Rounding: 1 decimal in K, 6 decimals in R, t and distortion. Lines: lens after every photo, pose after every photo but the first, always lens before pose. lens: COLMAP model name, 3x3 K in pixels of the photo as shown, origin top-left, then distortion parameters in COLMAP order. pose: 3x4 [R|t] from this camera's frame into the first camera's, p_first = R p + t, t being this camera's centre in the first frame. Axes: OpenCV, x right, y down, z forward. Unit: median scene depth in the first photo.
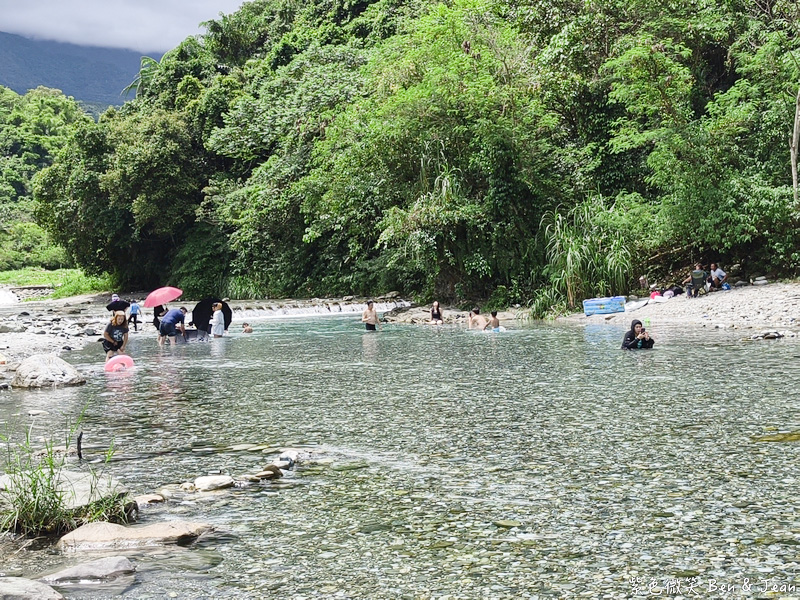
lens RADIAL K [[1104.6, 0, 430.3], [0, 1104.6, 294.1], [0, 0, 1]] dist [0.048458, 0.000000]
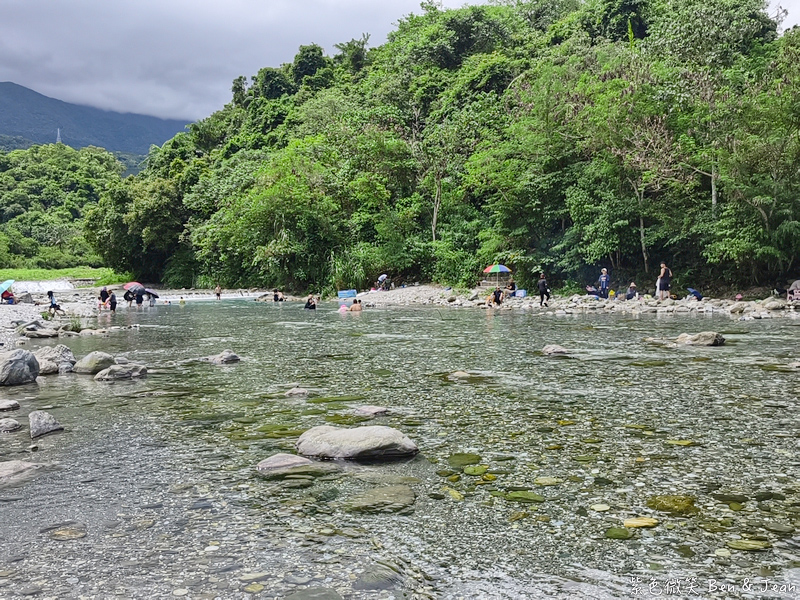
lens RADIAL K [[740.4, 0, 419.4], [0, 740.4, 296.1], [0, 0, 1]] dist [0.030602, -0.112842]
pose [[0.996495, 0.014674, 0.082349, 0.068940], [-0.015584, 0.999824, 0.010419, -0.001082], [-0.082182, -0.011666, 0.996549, -0.190992]]
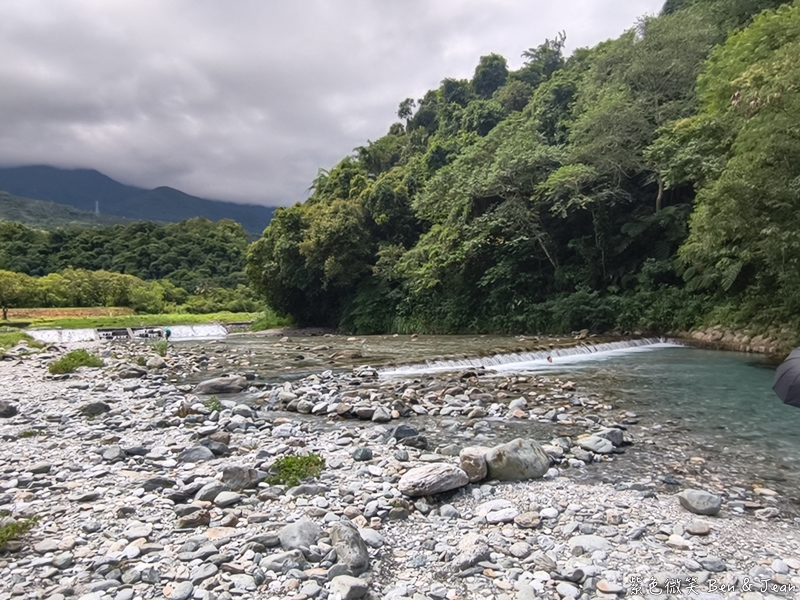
lens RADIAL K [[550.5, 0, 396.4], [0, 550.5, 300.9], [0, 0, 1]] dist [-0.068130, 0.057071]
pose [[0.999796, 0.001979, -0.020098, -0.161492], [-0.002883, 0.998982, -0.045022, -0.004754], [0.019988, 0.045071, 0.998784, 0.320617]]
